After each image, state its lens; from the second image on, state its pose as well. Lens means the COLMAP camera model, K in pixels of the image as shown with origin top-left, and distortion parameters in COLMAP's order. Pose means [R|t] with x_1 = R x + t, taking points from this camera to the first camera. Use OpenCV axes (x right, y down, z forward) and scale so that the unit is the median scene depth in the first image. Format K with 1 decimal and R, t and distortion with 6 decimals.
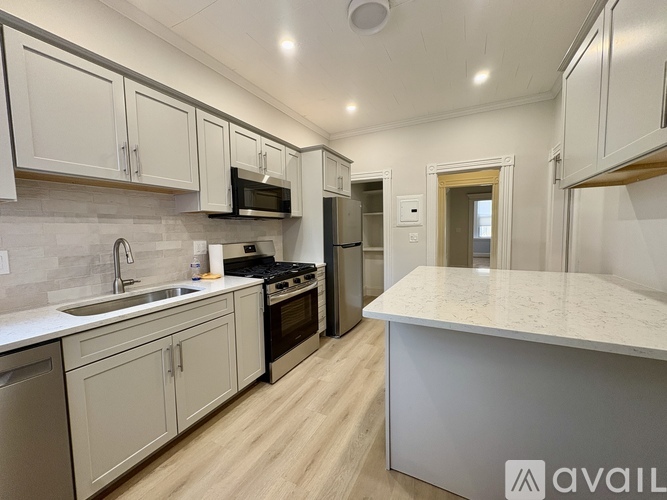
lens RADIAL K [[265.6, 0, 333.5], [0, 265.6, 250.0], [0, 0, 1]] dist [0.002056, 0.000639]
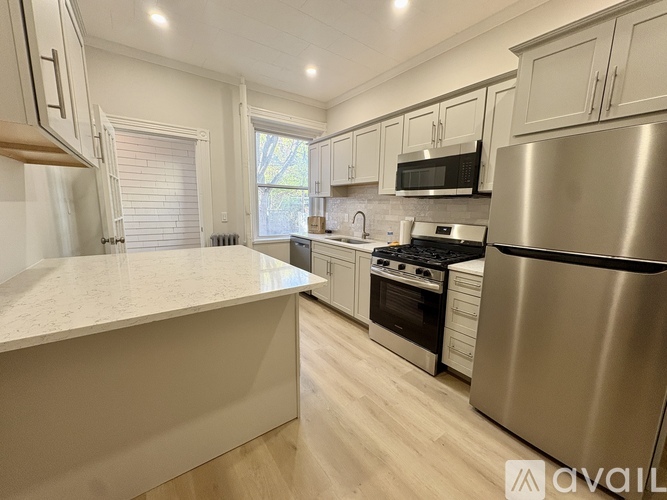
lens RADIAL K [[265.6, 0, 333.5], [0, 265.6, 250.0], [0, 0, 1]] dist [0.002056, 0.000639]
pose [[-0.450018, 0.151617, -0.880055, 0.830793], [-0.082272, 0.974252, 0.209915, -0.121584], [0.889222, 0.166869, -0.425957, 1.282278]]
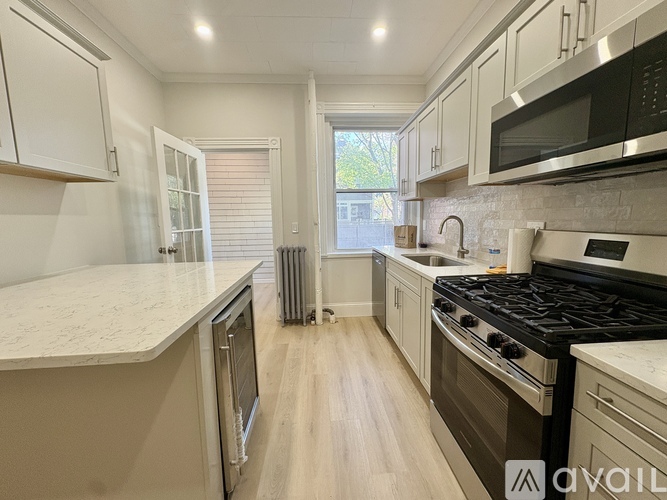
lens RADIAL K [[265.6, 0, 333.5], [0, 265.6, 250.0], [0, 0, 1]] dist [0.002056, 0.000639]
pose [[-0.853971, 0.092813, -0.511976, 0.305577], [-0.009762, 0.980931, 0.194111, -0.094593], [0.520230, 0.170763, -0.836780, 1.354335]]
